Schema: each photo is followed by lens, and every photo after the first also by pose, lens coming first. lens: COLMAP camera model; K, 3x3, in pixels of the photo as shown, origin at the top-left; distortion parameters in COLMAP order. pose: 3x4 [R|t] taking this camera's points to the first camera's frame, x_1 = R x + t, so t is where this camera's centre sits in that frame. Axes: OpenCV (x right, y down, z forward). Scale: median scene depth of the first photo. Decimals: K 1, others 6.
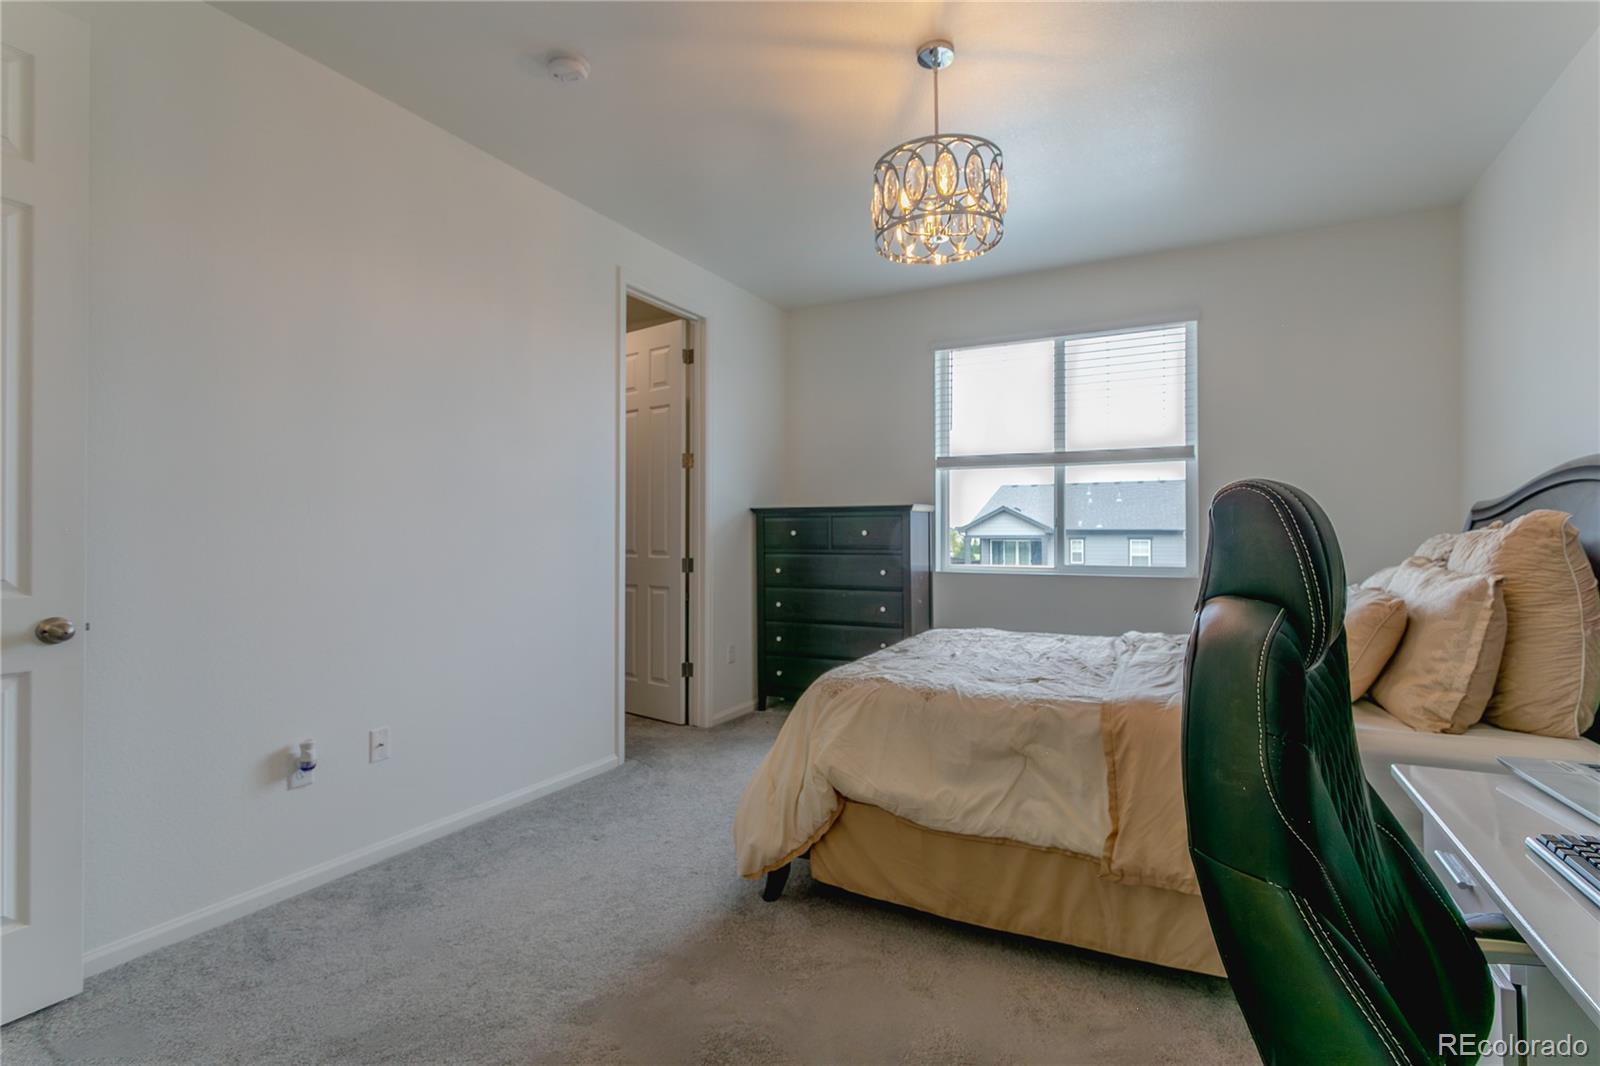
lens RADIAL K [[753.9, 0, 800.0], [0, 753.9, 533.0], [0, 0, 1]] dist [0.000685, -0.001265]
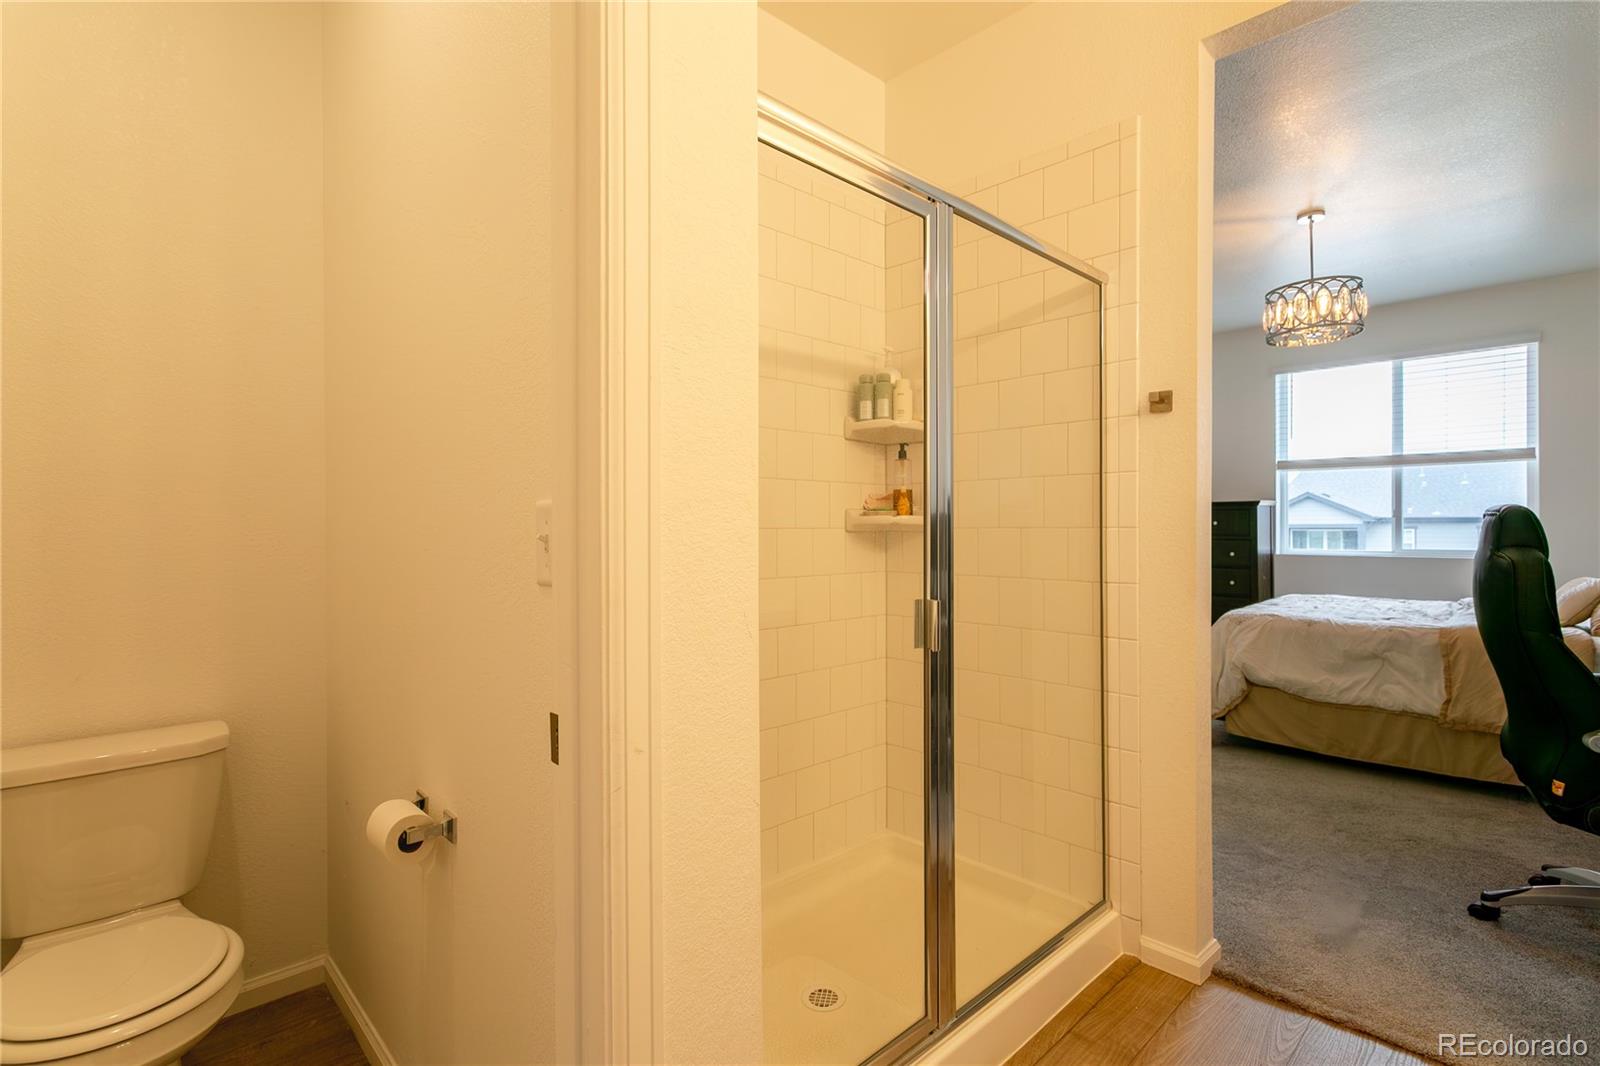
lens RADIAL K [[753.9, 0, 800.0], [0, 753.9, 533.0], [0, 0, 1]] dist [0.000685, -0.001265]
pose [[0.948247, -0.002431, -0.317524, -0.356561], [0.006318, 0.999917, 0.011214, -0.005062], [0.317470, -0.012640, 0.948184, -0.889123]]
